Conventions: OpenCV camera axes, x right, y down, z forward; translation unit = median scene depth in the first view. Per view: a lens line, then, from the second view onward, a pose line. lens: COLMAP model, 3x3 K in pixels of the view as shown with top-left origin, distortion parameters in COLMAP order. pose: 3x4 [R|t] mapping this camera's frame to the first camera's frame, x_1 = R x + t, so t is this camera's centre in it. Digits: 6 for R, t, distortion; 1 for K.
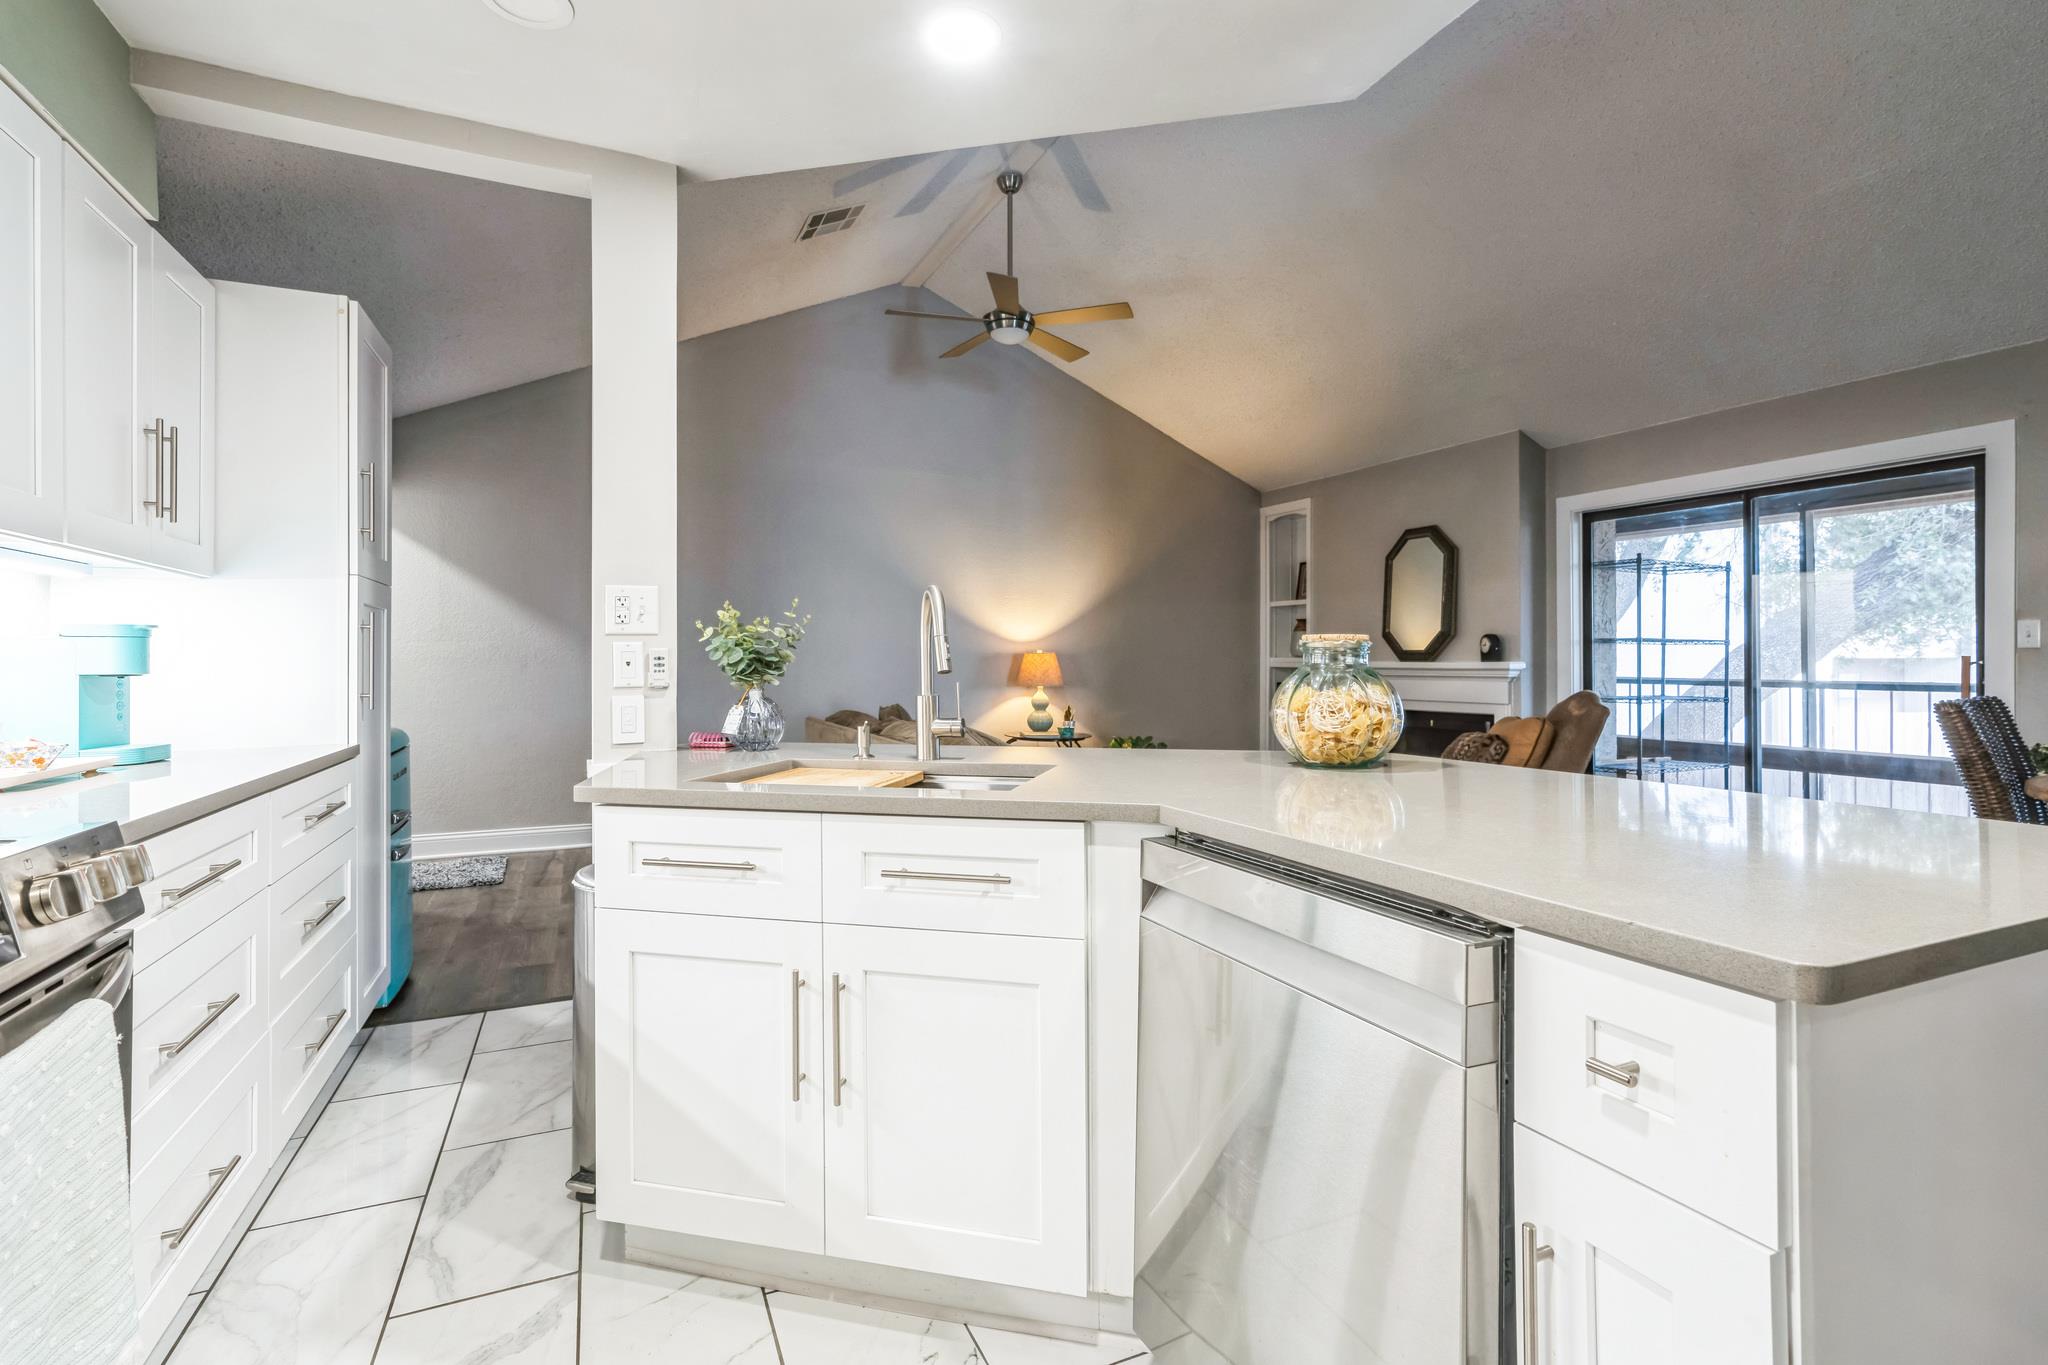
lens RADIAL K [[938.9, 0, 1016.6], [0, 938.9, 665.4], [0, 0, 1]] dist [-0.013945, 0.008386]
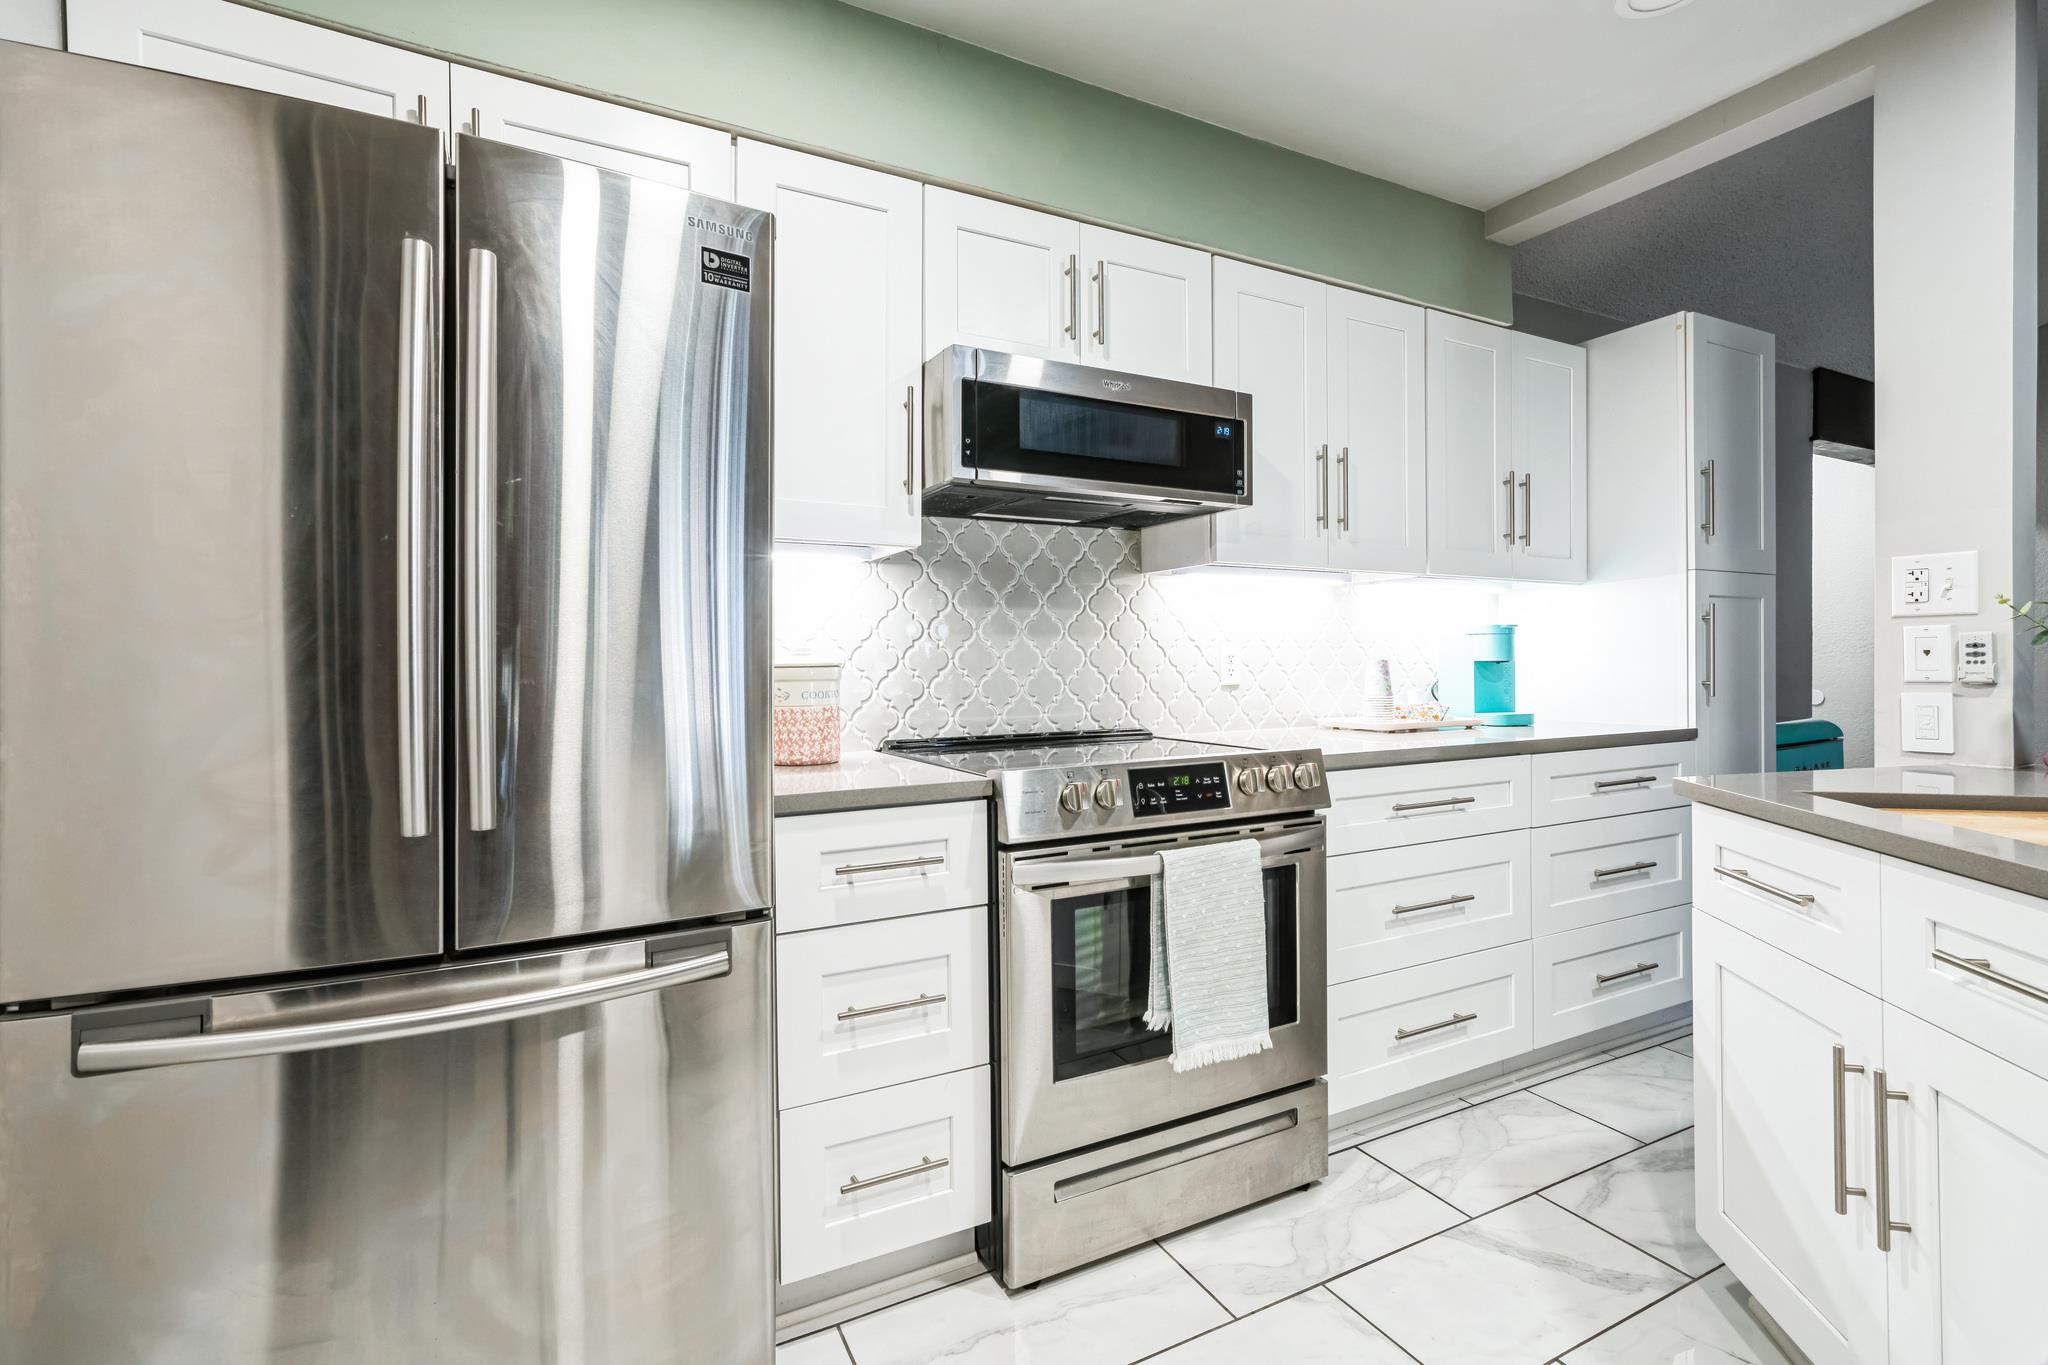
lens RADIAL K [[938.9, 0, 1026.1], [0, 938.9, 678.5], [0, 0, 1]] dist [-0.013945, 0.008386]
pose [[0.046400, 0.026293, -0.998577, 0.403717], [0.001758, 0.999650, 0.026403, -0.002220], [0.998921, -0.002981, 0.046338, 0.232937]]
